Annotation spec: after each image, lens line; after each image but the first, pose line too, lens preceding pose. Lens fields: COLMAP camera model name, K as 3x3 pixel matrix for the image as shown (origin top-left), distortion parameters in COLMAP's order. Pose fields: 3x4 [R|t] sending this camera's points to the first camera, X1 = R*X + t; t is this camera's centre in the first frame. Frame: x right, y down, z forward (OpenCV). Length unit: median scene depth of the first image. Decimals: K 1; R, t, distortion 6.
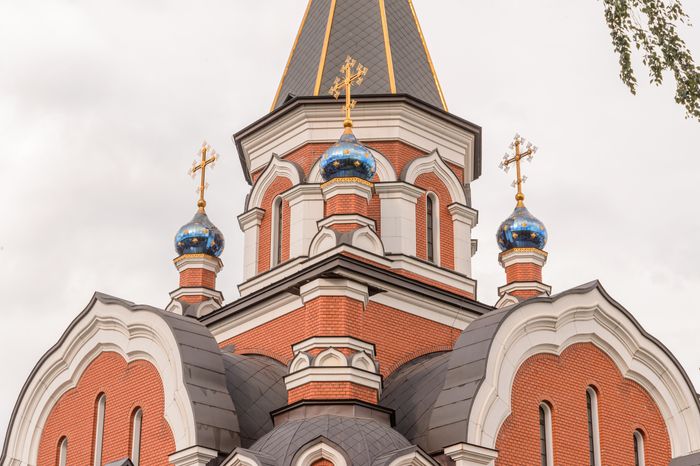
lens RADIAL K [[1430.1, 0, 350.0], [0, 1430.1, 233.0], [0, 0, 1]] dist [-0.114411, -0.070327]
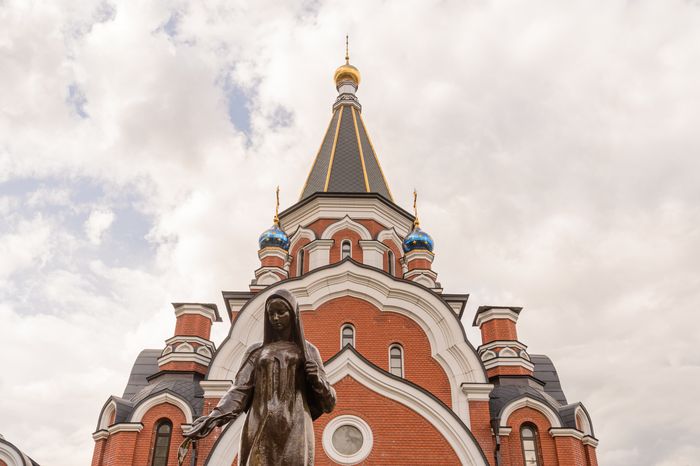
lens RADIAL K [[684.1, 0, 346.6], [0, 684.1, 232.8], [0, 0, 1]] dist [-0.029932, -0.011812]
pose [[0.649788, 0.420778, 0.633025, -0.578750], [-0.313069, 0.907036, -0.281556, 0.198848], [-0.692649, -0.015229, 0.721114, 0.428592]]
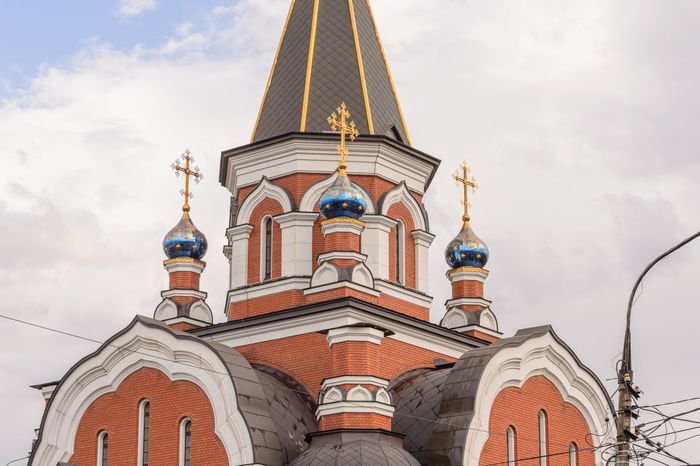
lens RADIAL K [[1702.6, 0, 350.0], [0, 1702.6, 233.0], [0, 0, 1]] dist [-0.149325, -0.732713]
pose [[0.984955, 0.045370, 0.166750, -0.216768], [-0.064464, 0.991735, 0.110937, -0.172222], [-0.160339, -0.120017, 0.979738, -0.357731]]
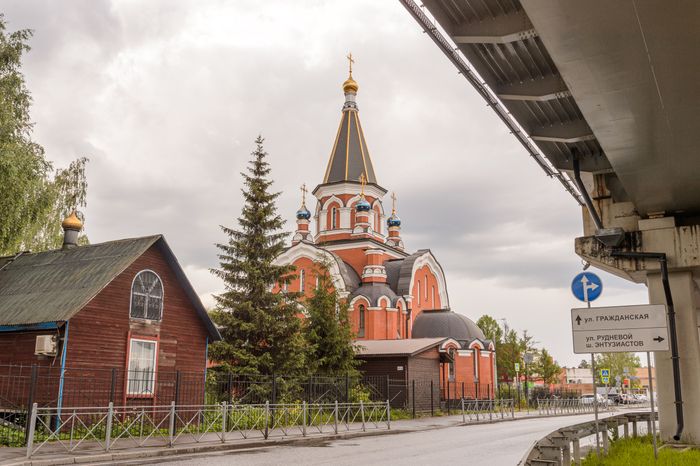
lens RADIAL K [[684.1, 0, 346.6], [0, 684.1, 232.8], [0, 0, 1]] dist [-0.029932, -0.011812]
pose [[0.946532, 0.078941, 0.312803, -0.547469], [-0.137193, 0.976052, 0.168818, -0.255931], [-0.291986, -0.202706, 0.934695, -0.582328]]
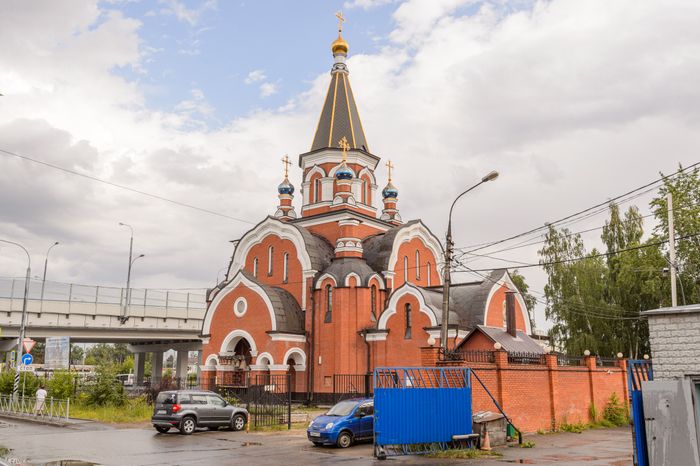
lens RADIAL K [[623.3, 0, 351.3], [0, 623.3, 244.6], [0, 0, 1]] dist [-0.035351, 0.003652]
pose [[0.983482, 0.032643, 0.178039, -0.217095], [-0.069296, 0.976570, 0.203738, -0.171031], [-0.167217, -0.212710, 0.962701, -0.355098]]
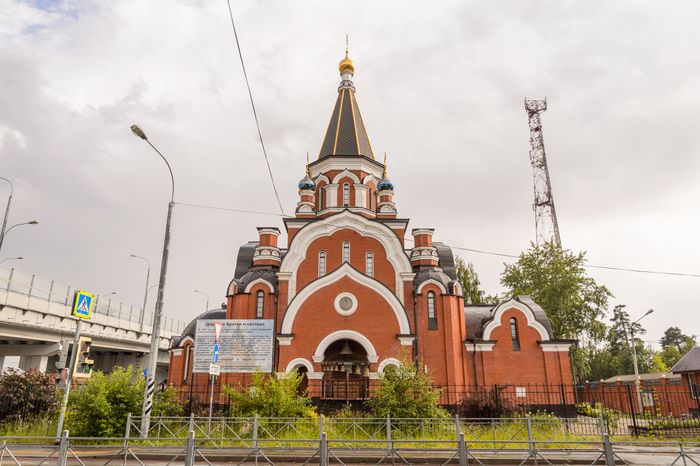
lens RADIAL K [[493.0, 0, 354.8], [0, 493.0, 231.8], [0, 0, 1]] dist [0.002724, -0.000901]
pose [[0.644535, 0.231858, 0.728571, -0.807601], [-0.307684, 0.951001, -0.030448, 0.103546], [-0.699932, -0.204545, 0.684293, 0.245113]]
